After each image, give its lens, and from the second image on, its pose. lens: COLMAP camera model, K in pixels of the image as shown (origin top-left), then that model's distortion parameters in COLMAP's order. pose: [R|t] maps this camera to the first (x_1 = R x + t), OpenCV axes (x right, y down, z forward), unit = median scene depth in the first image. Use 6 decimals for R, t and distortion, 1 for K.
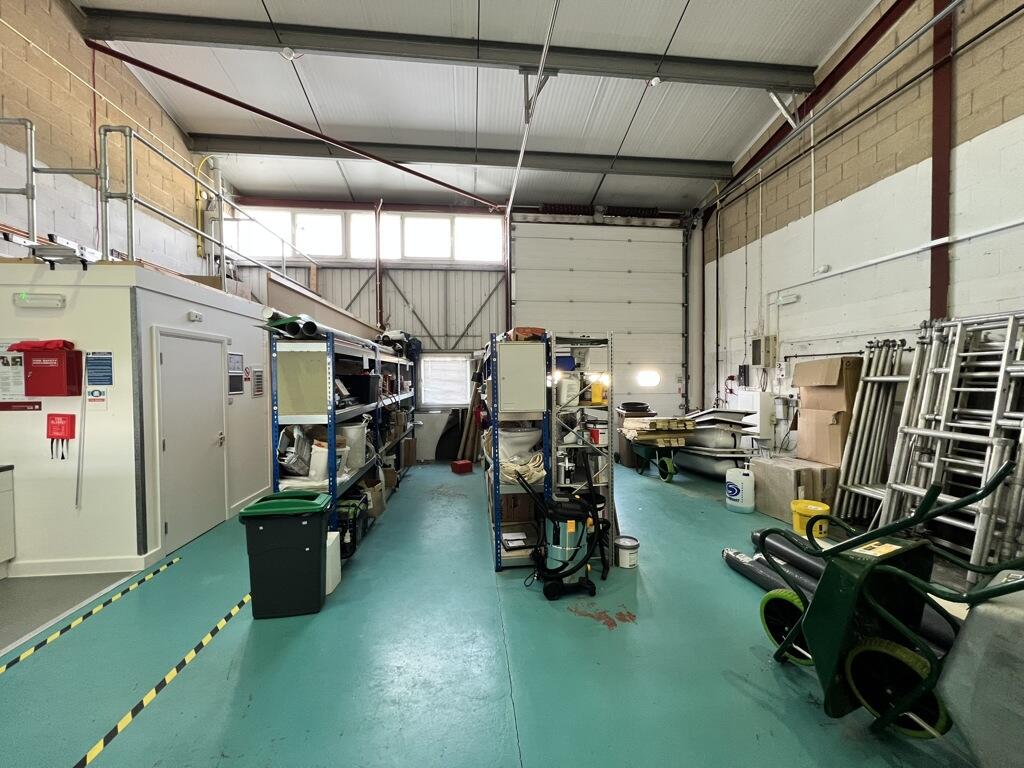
lens RADIAL K [[409.8, 0, 516.0], [0, 409.8, 382.1], [0, 0, 1]] dist [0.003778, -0.000216]
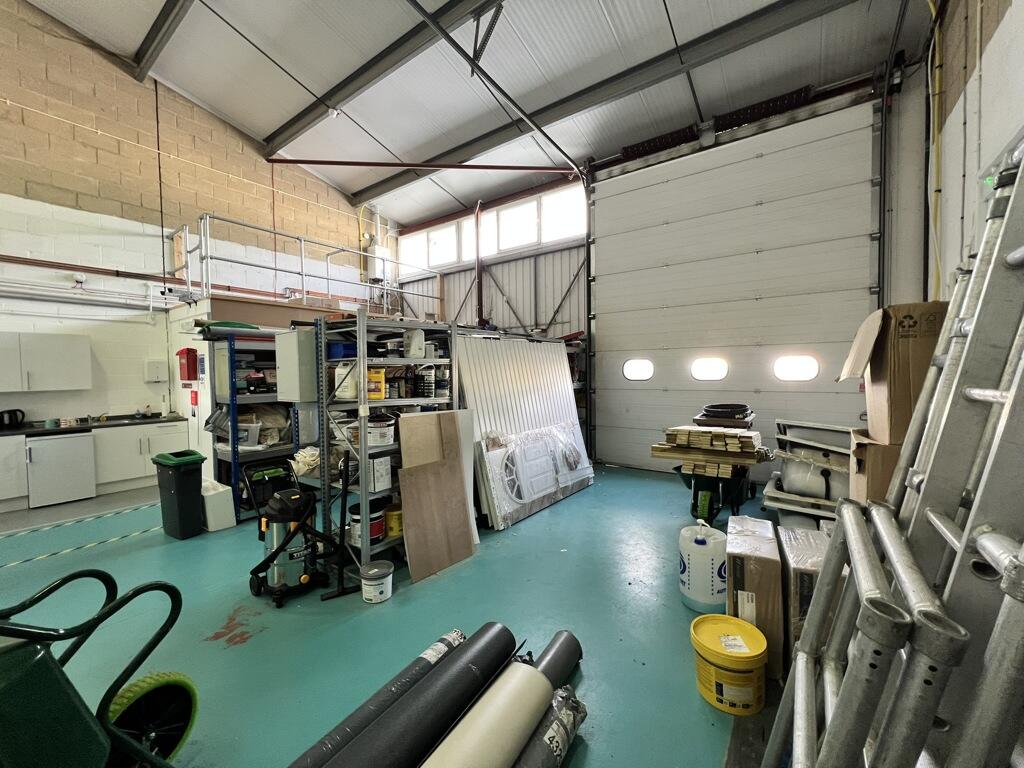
lens RADIAL K [[409.8, 0, 514.3], [0, 409.8, 384.3], [0, 0, 1]] dist [0.003778, -0.000216]
pose [[0.743802, 0.019274, -0.668122, 0.444421], [-0.001756, 0.999637, 0.026882, 0.000312], [0.668398, -0.018822, 0.743566, 0.258049]]
